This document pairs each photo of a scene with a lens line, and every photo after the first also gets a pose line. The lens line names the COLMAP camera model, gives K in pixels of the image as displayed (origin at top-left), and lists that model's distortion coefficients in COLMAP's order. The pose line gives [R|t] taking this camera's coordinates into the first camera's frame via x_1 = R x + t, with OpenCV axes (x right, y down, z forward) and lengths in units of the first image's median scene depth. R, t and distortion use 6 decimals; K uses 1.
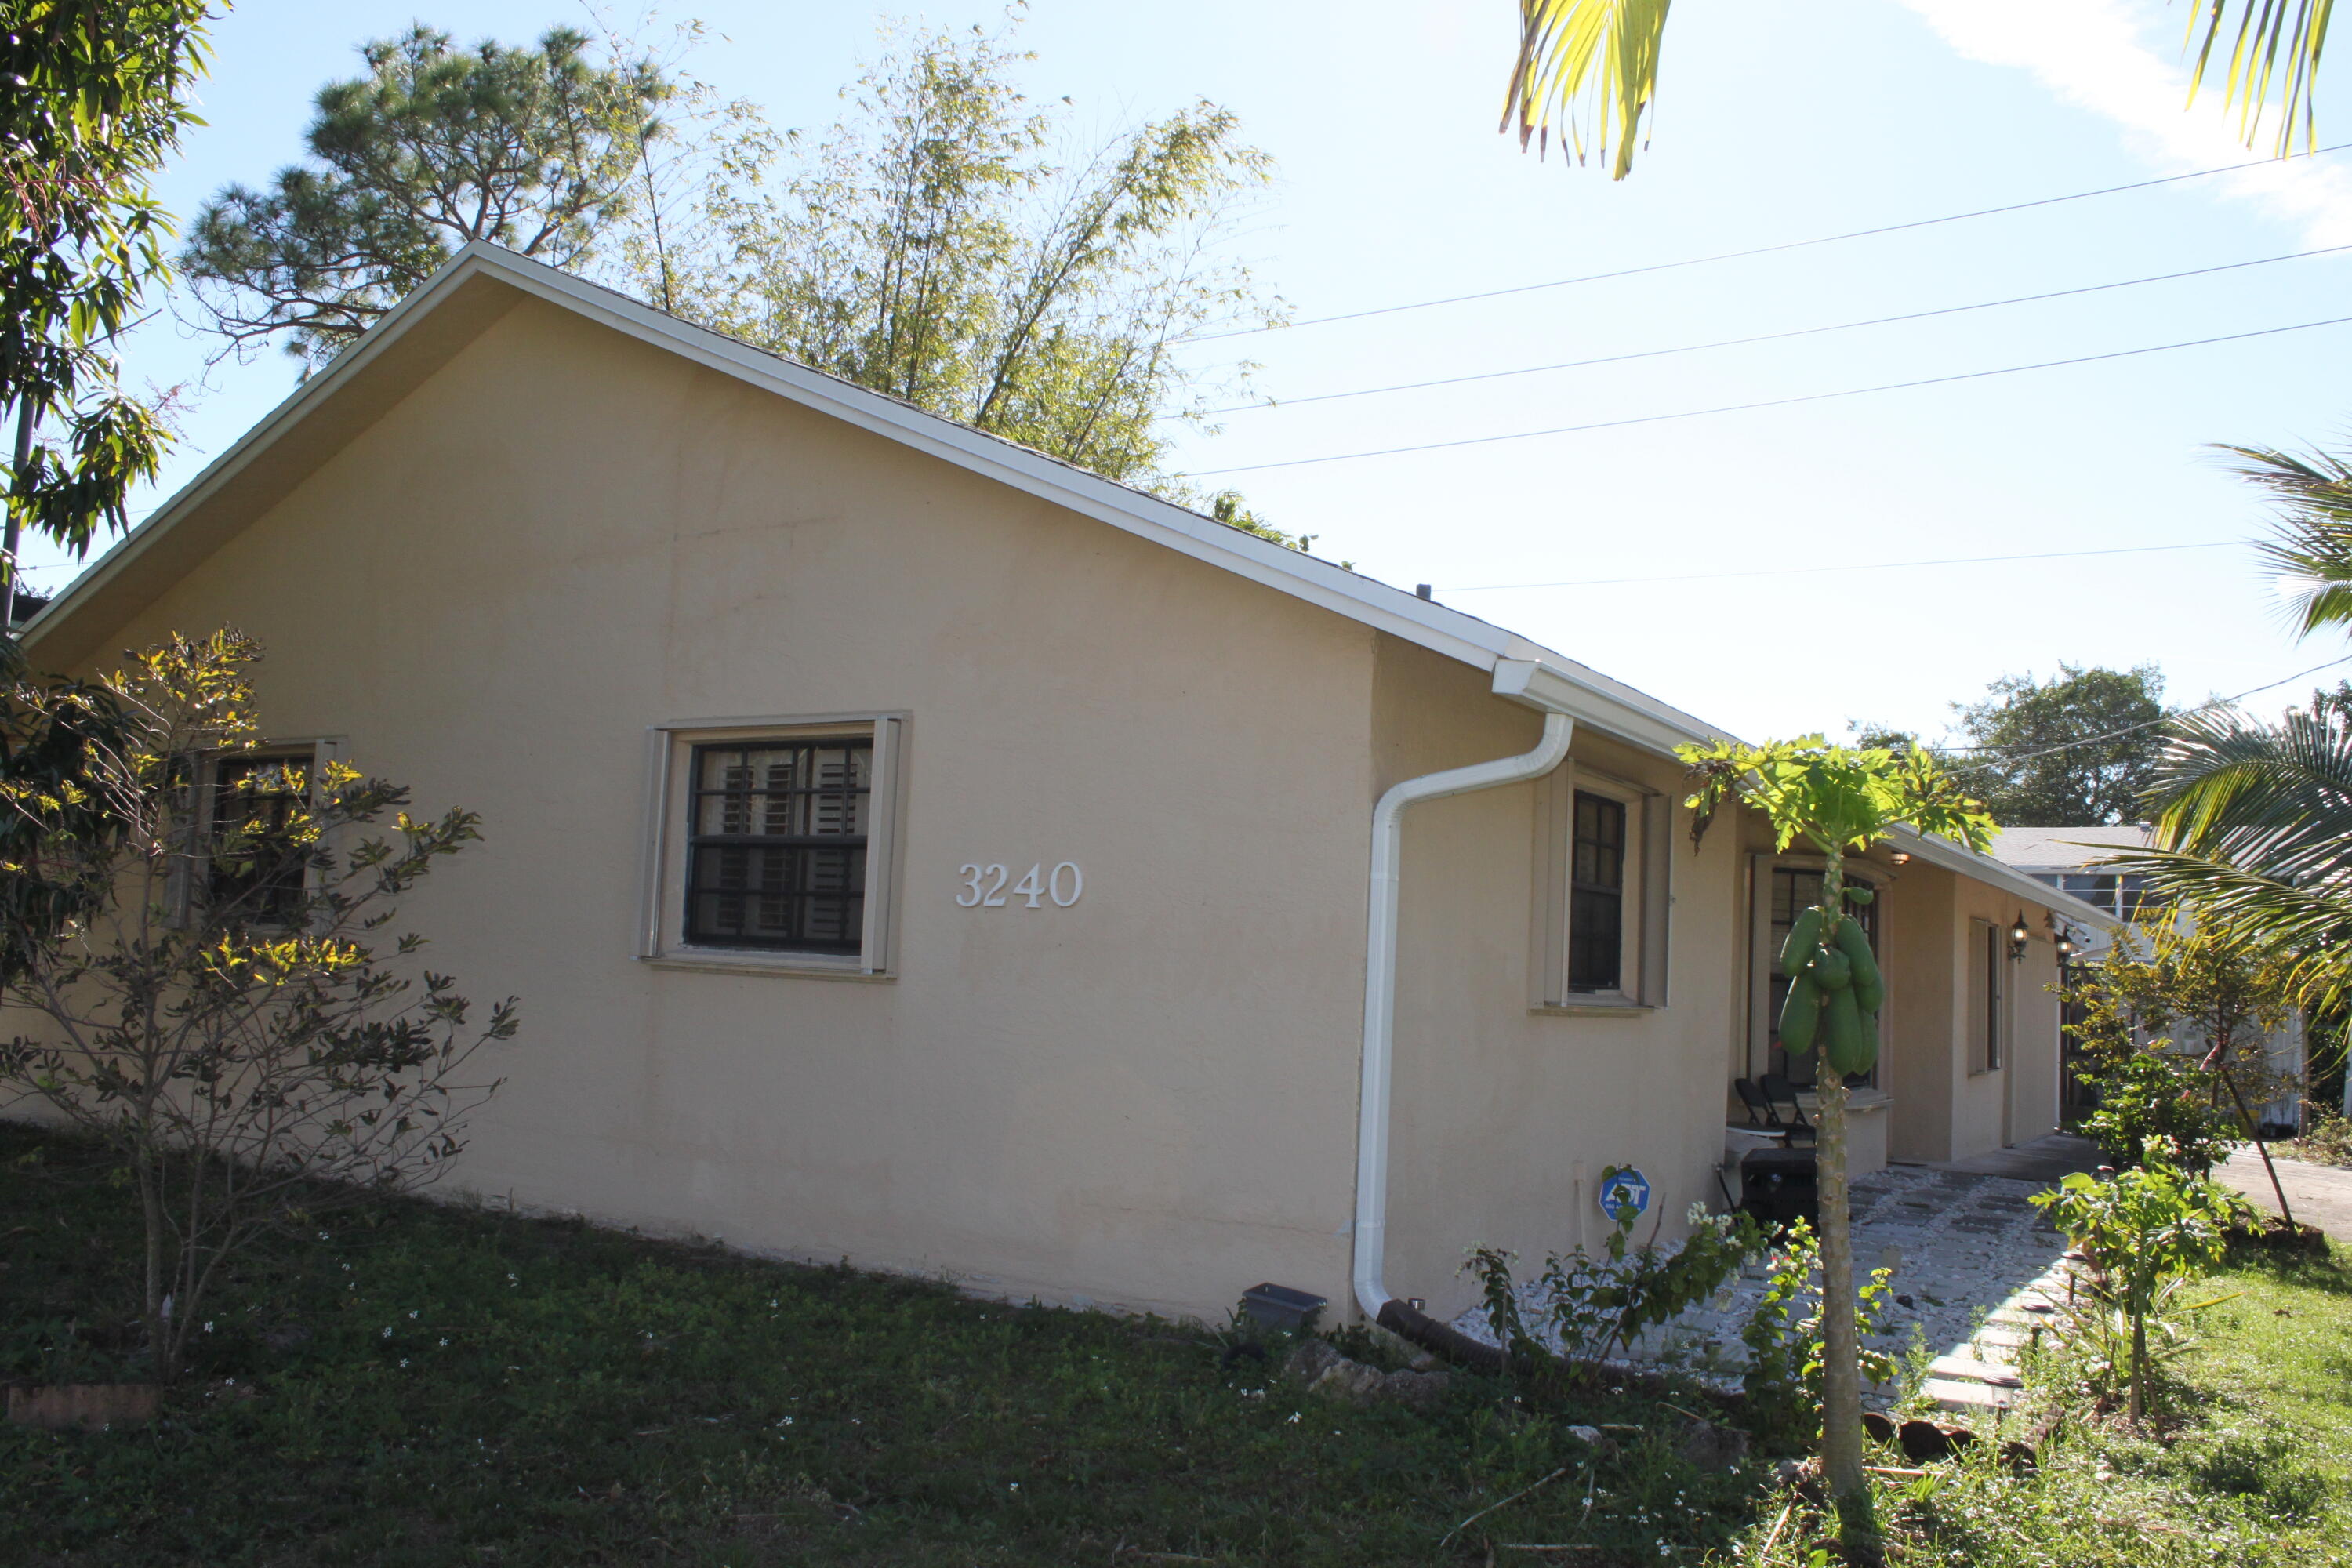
lens RADIAL K [[1916.8, 0, 1289.4], [0, 1916.8, 782.8], [0, 0, 1]] dist [-0.132609, 0.081881]
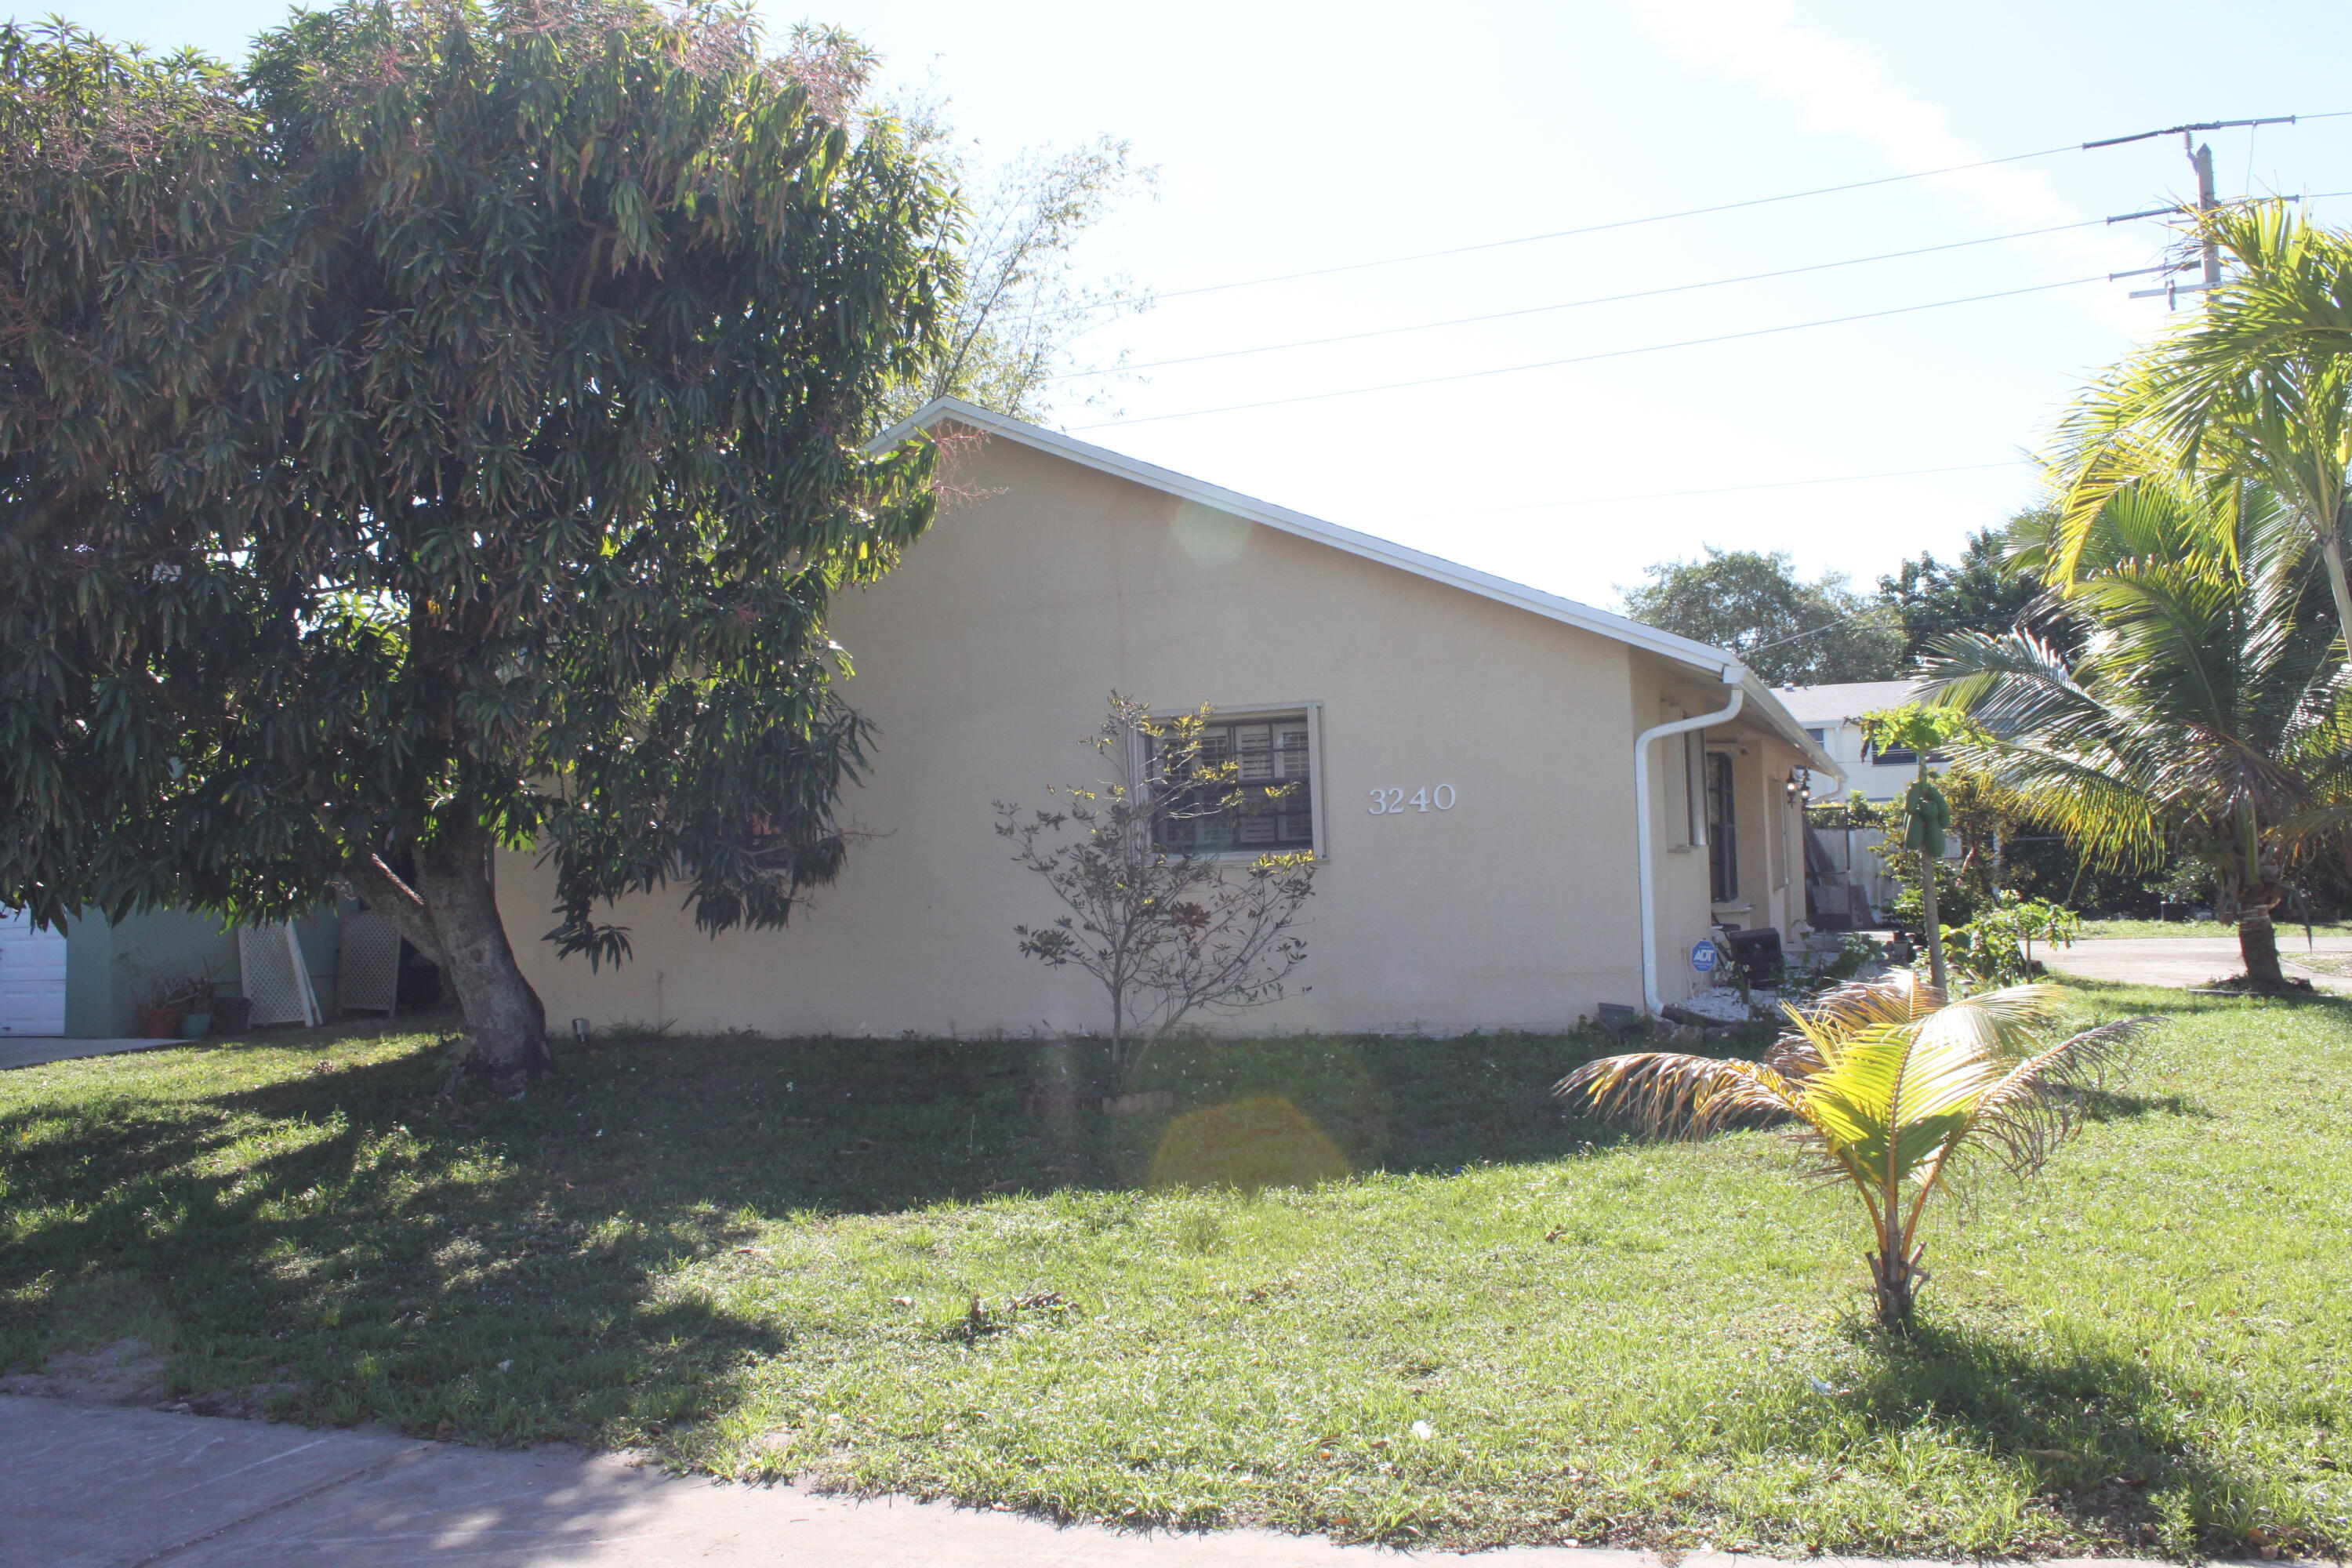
lens RADIAL K [[1916.8, 0, 1289.4], [0, 1916.8, 782.8], [0, 0, 1]] dist [-0.132609, 0.081881]
pose [[0.977403, -0.070066, 0.199433, -0.336931], [0.058212, 0.996205, 0.064702, -0.045433], [-0.203210, -0.051631, 0.977773, -0.381055]]
